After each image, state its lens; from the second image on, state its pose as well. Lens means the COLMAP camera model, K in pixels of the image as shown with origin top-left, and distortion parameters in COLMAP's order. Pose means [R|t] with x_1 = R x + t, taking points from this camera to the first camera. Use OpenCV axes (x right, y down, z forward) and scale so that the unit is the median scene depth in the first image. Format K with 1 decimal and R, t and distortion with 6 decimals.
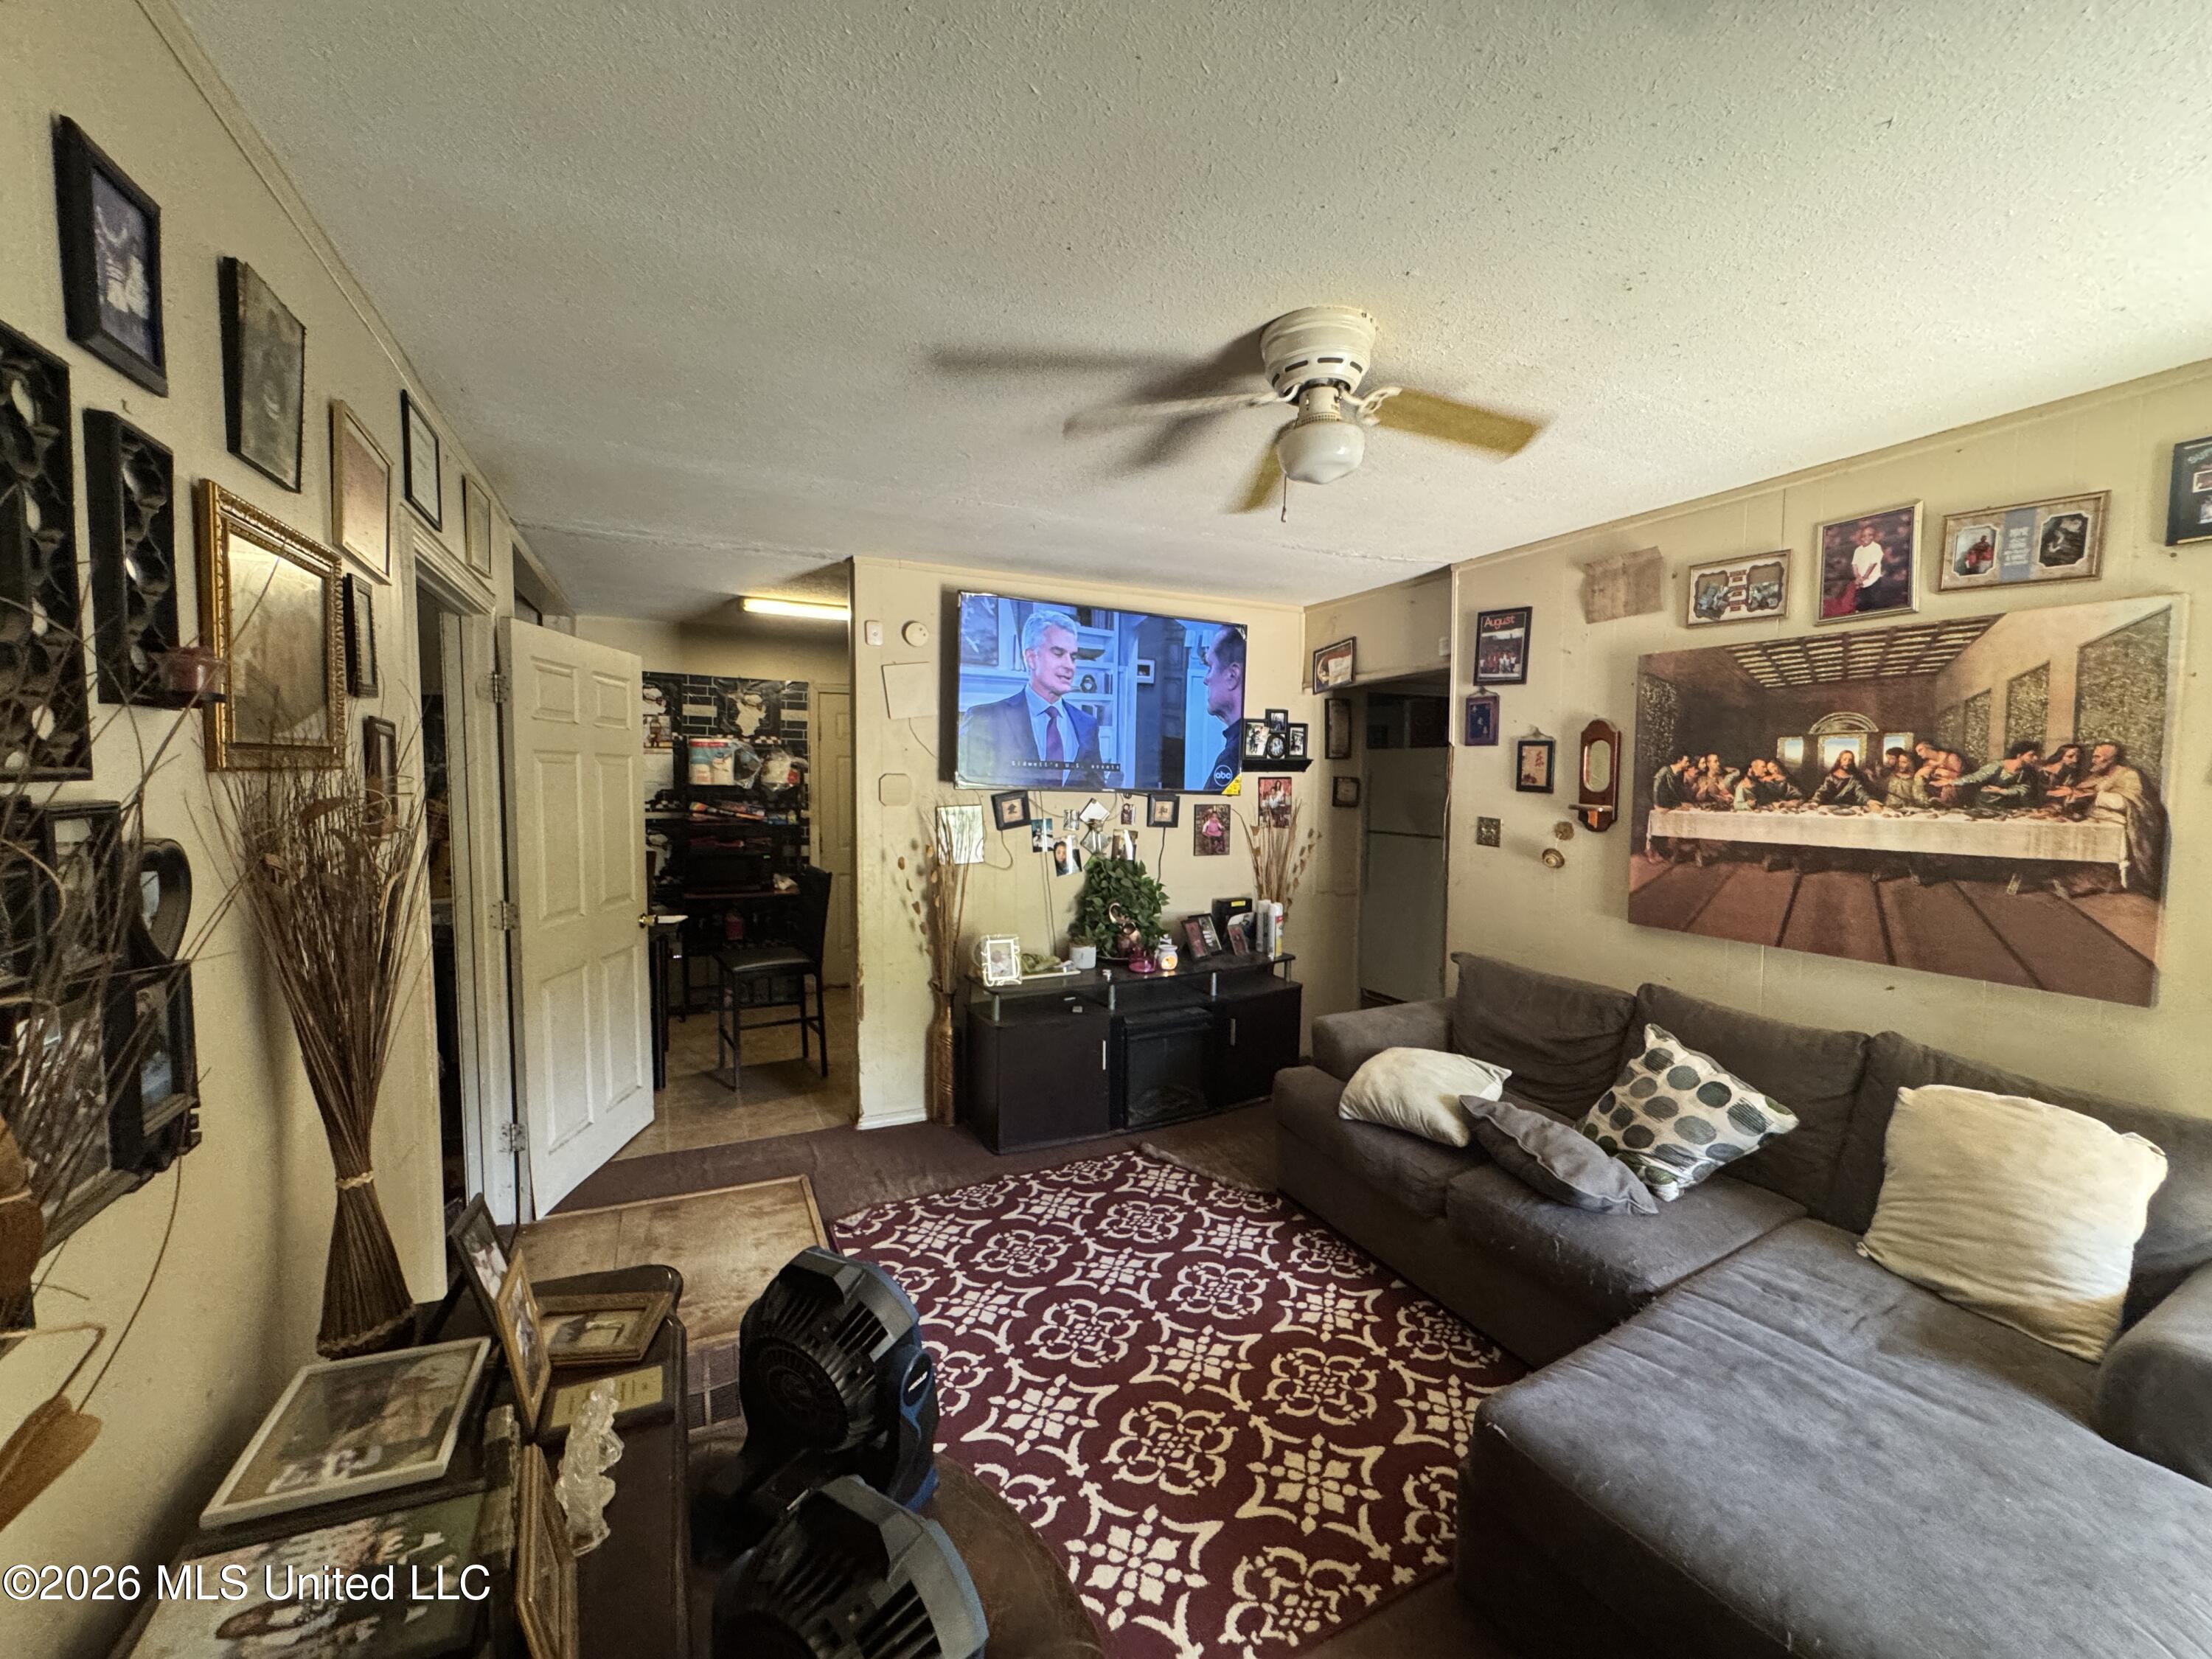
lens RADIAL K [[889.7, 0, 1102.2], [0, 889.7, 826.4], [0, 0, 1]] dist [-0.004650, 0.000828]
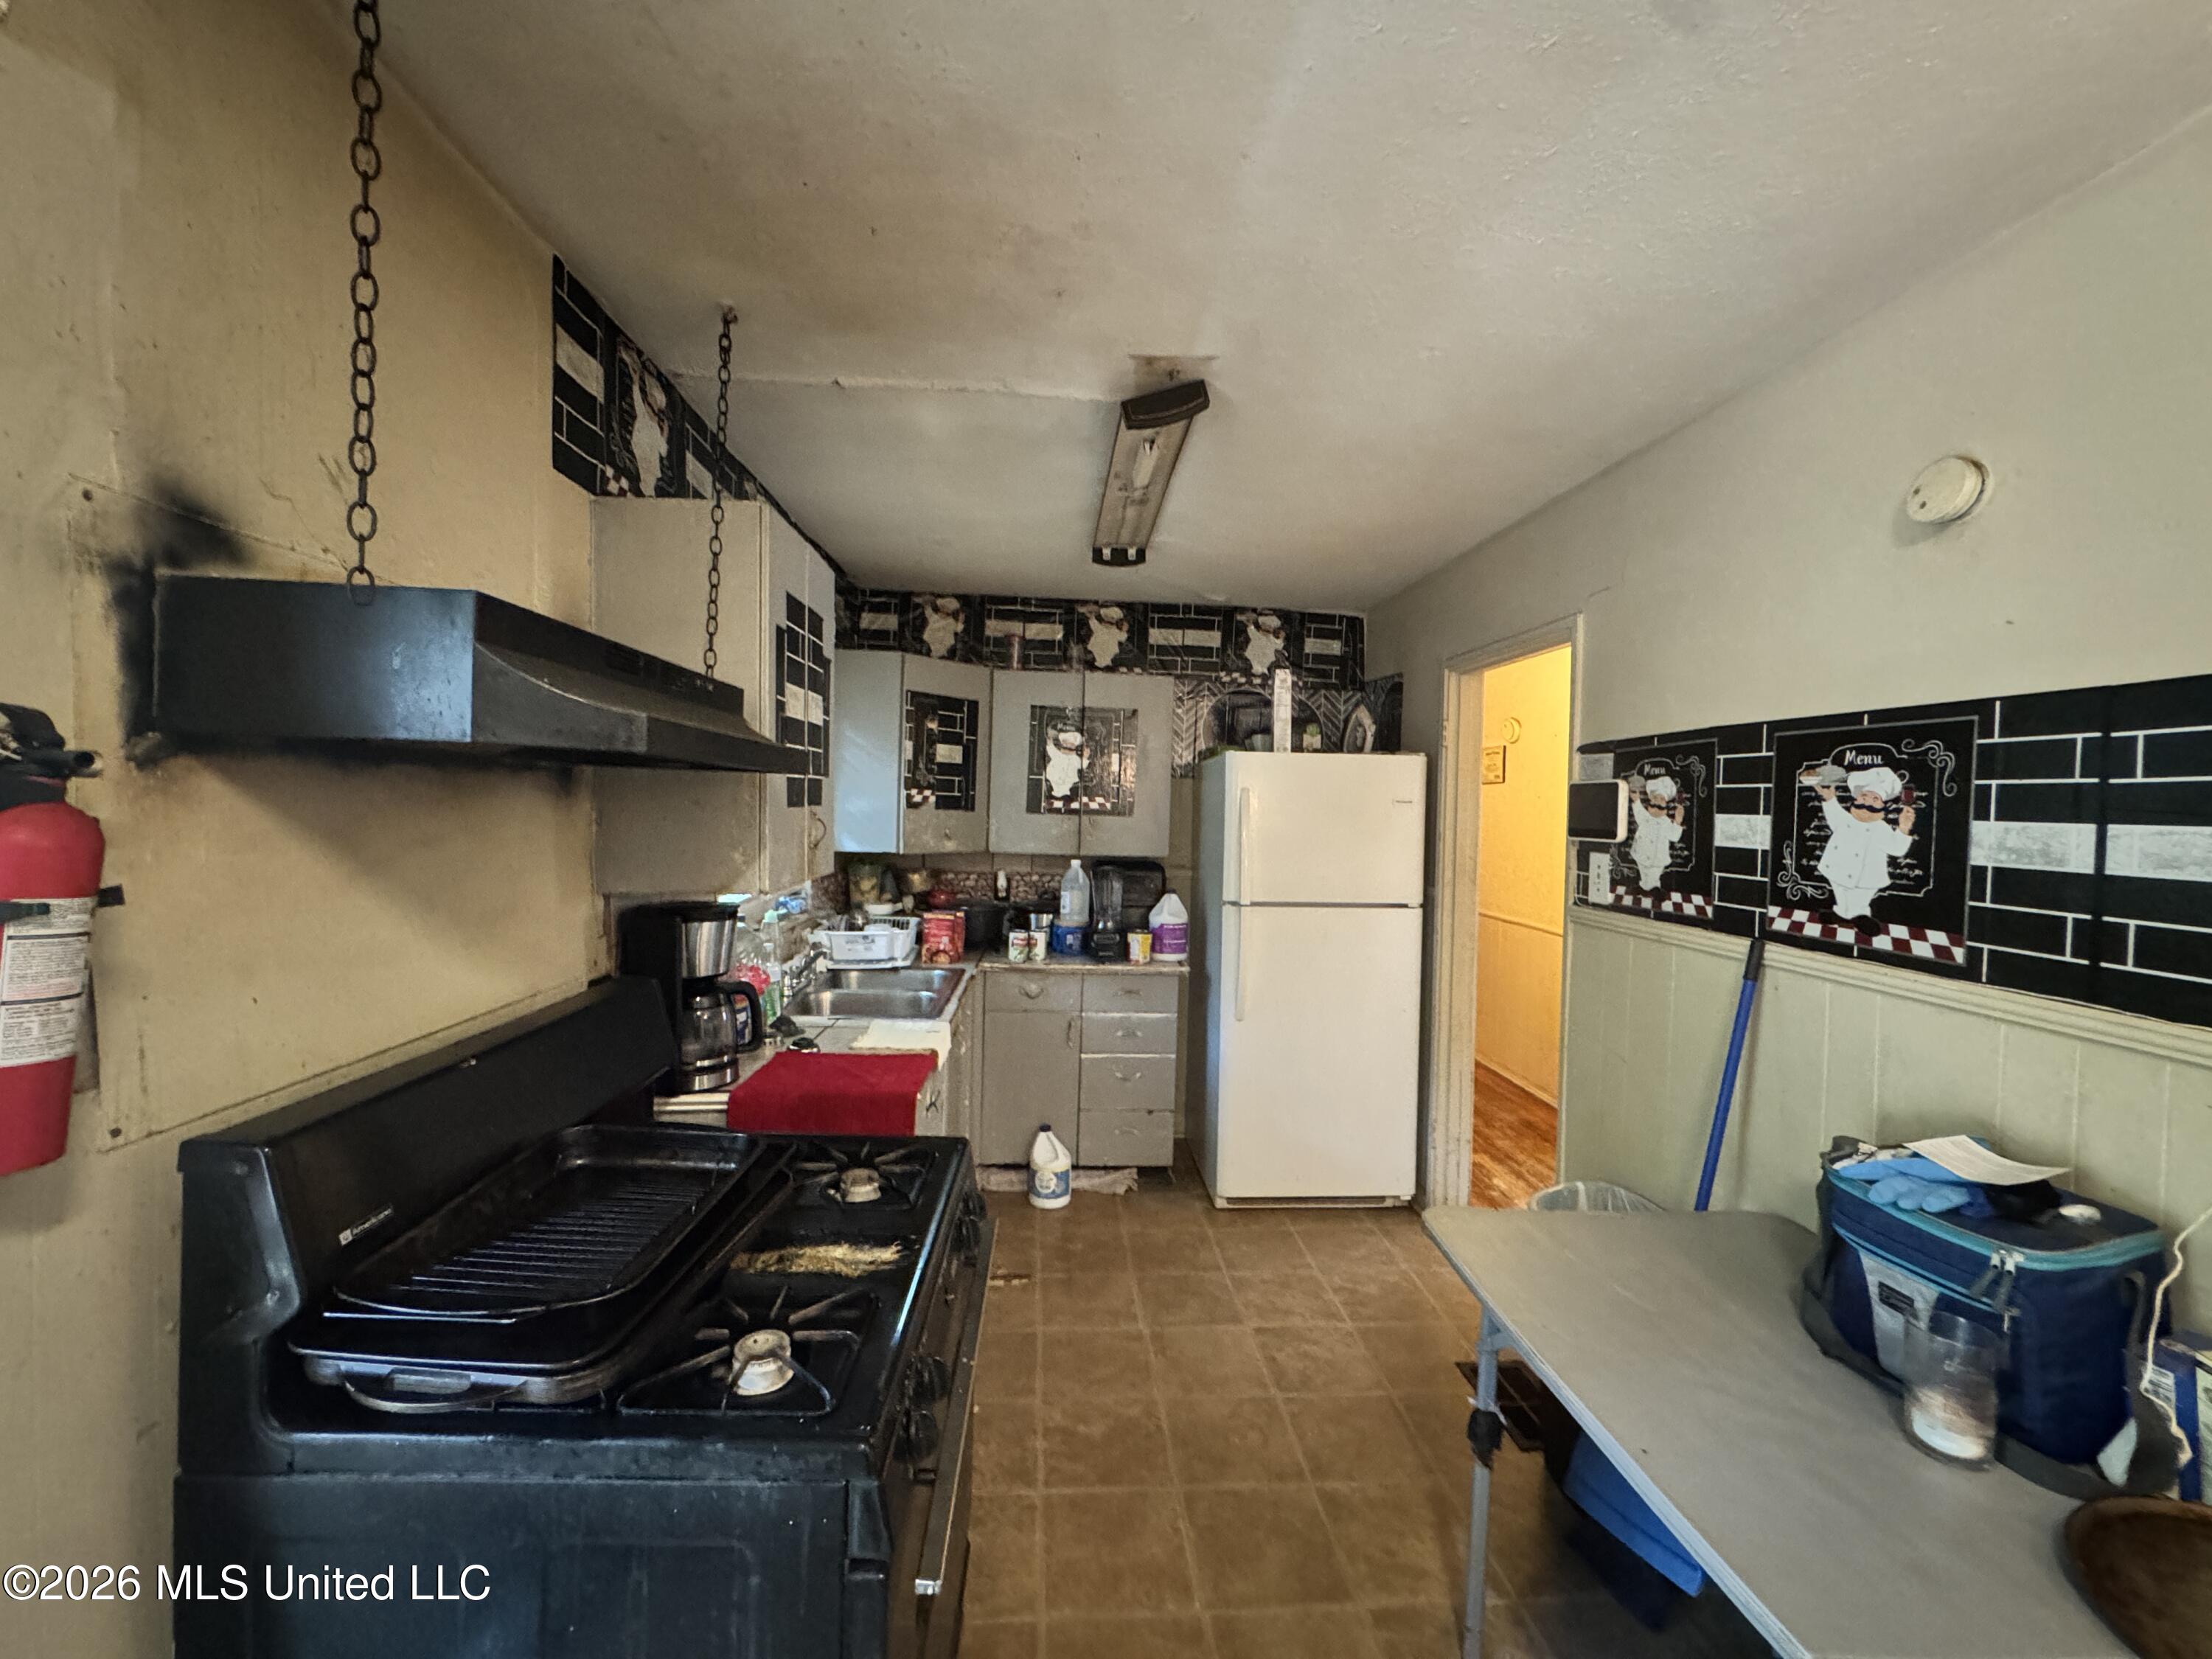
lens RADIAL K [[889.7, 0, 1107.6], [0, 889.7, 833.2], [0, 0, 1]] dist [-0.004650, 0.000828]
pose [[-0.346321, -0.004555, -0.938105, -0.072237], [-0.092272, 0.995305, 0.029232, -0.144492], [0.933567, 0.096684, -0.345115, 1.099555]]
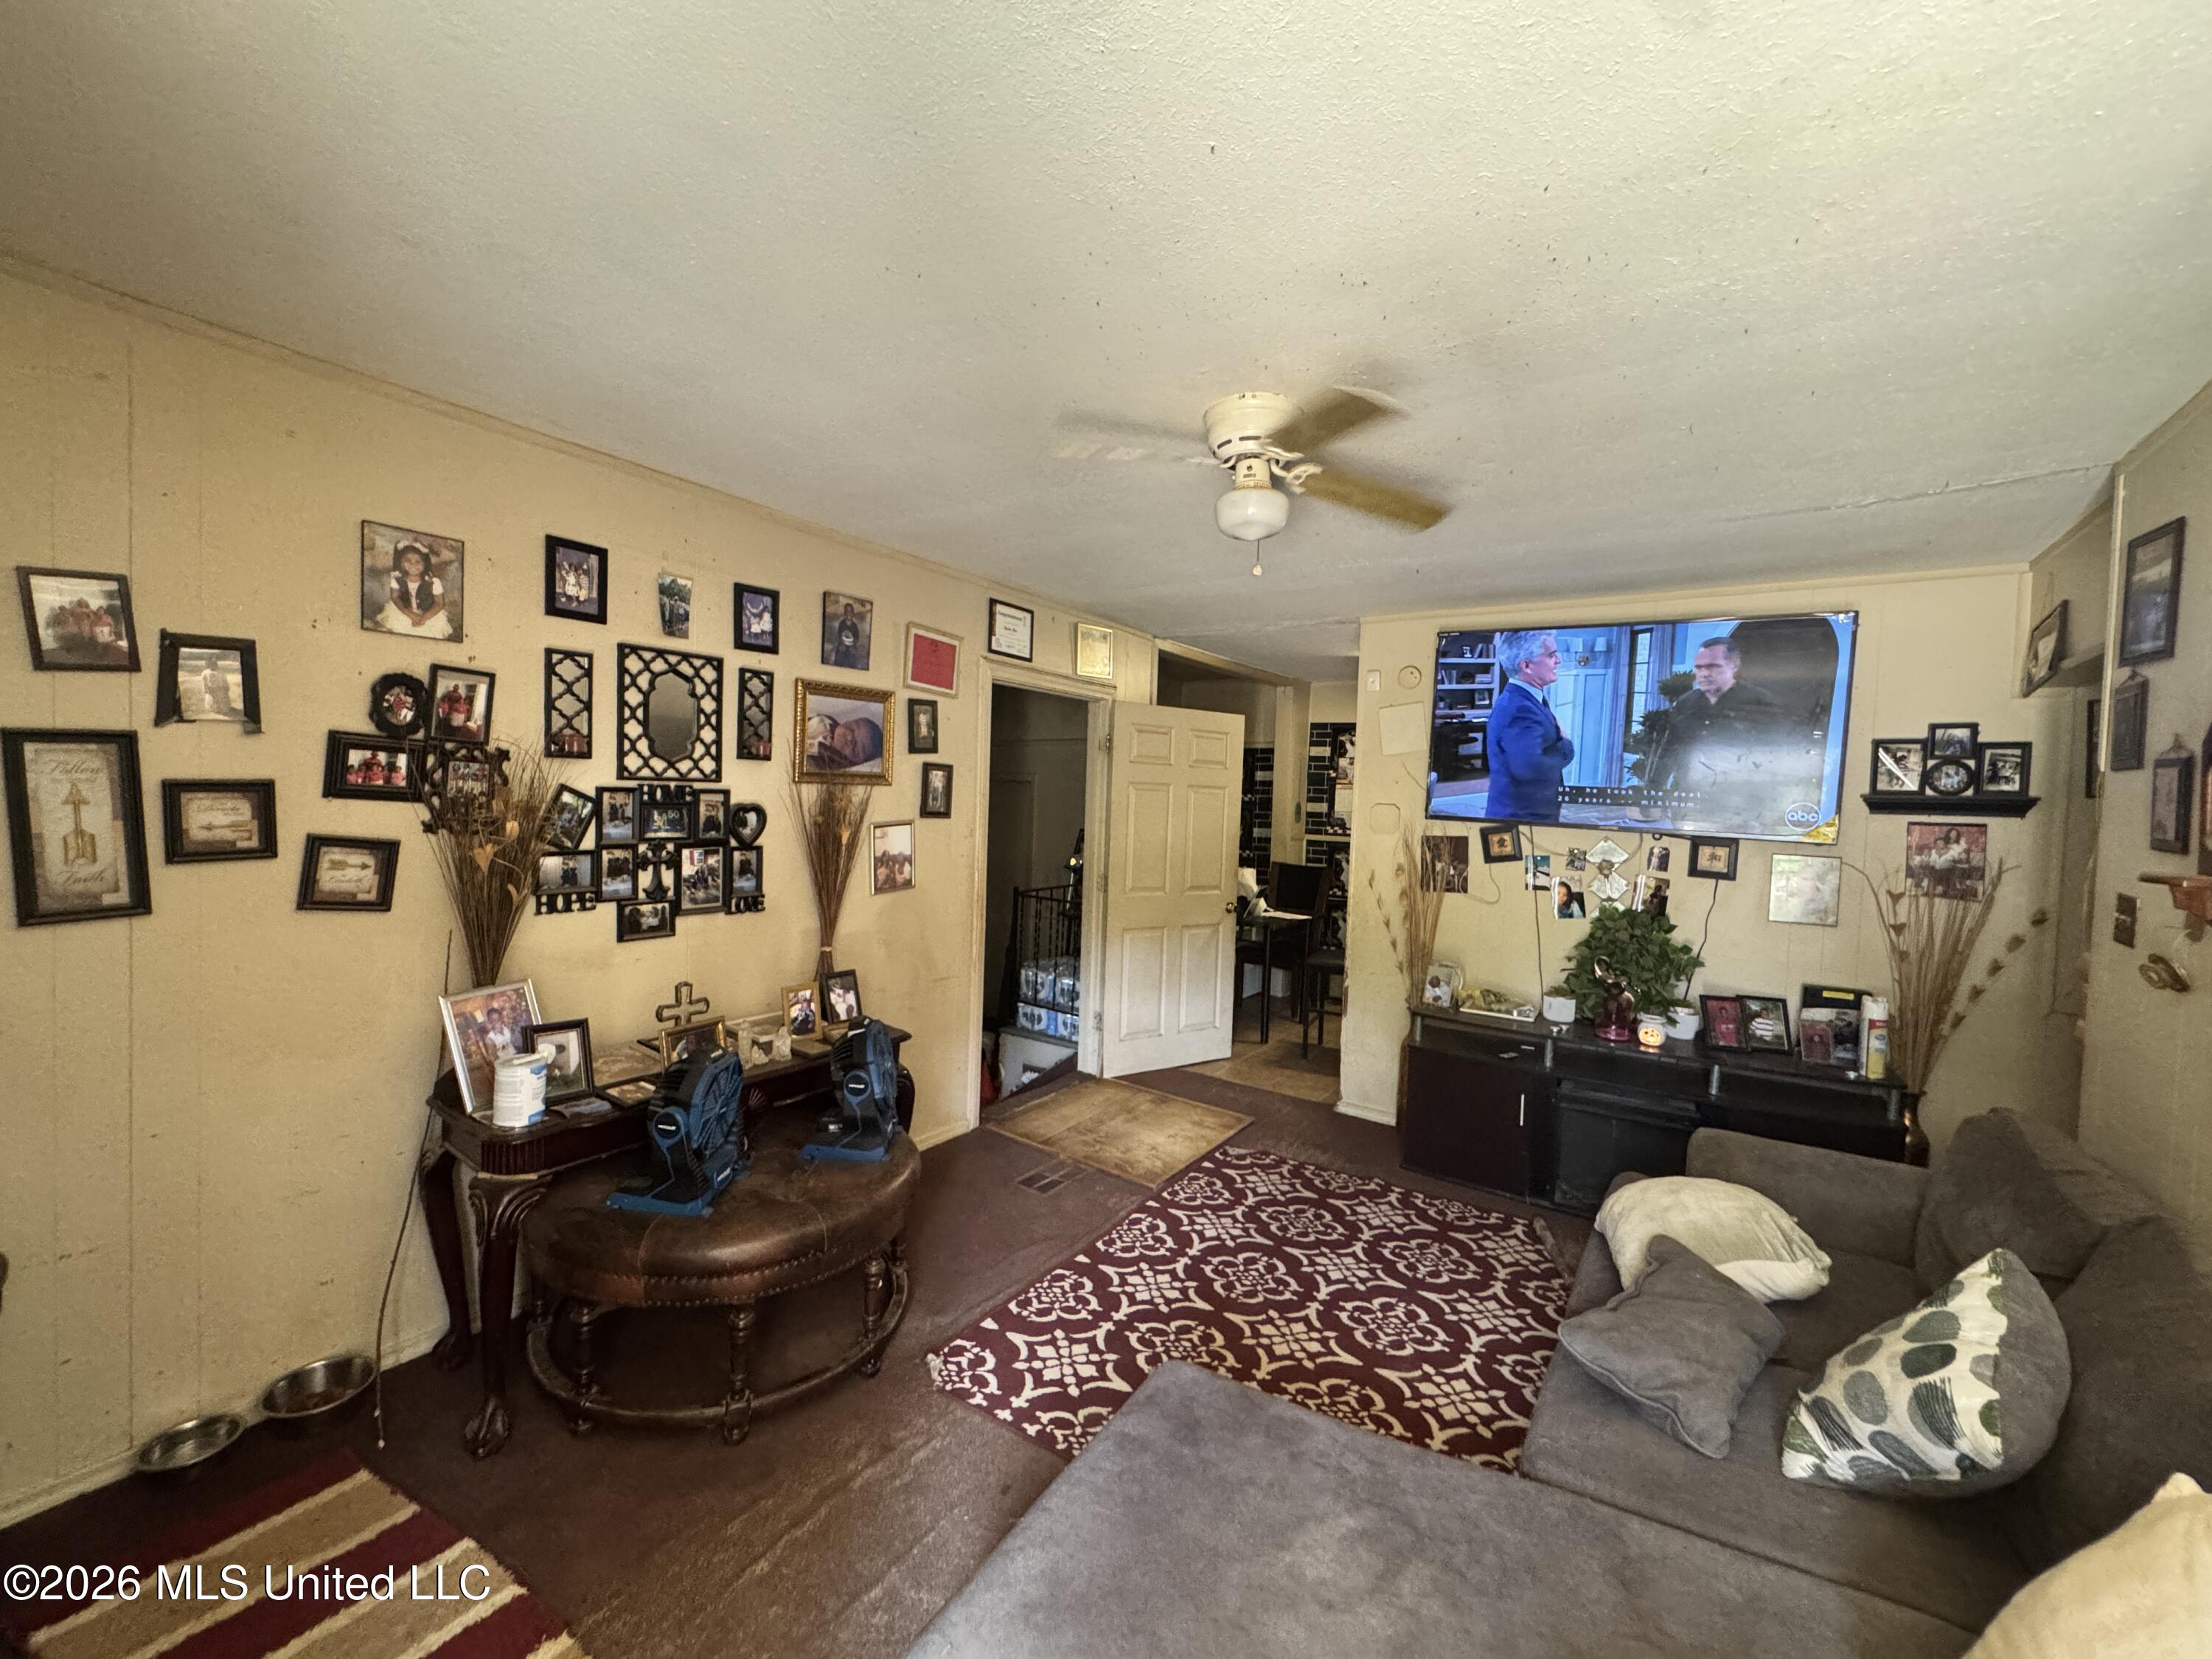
lens RADIAL K [[889.7, 0, 1103.0], [0, 889.7, 824.9], [0, 0, 1]] dist [-0.004650, 0.000828]
pose [[0.497656, 0.038640, -0.866514, 0.595891], [-0.081730, 0.996651, -0.002496, -0.000405], [0.863516, 0.072062, 0.499147, 0.146296]]
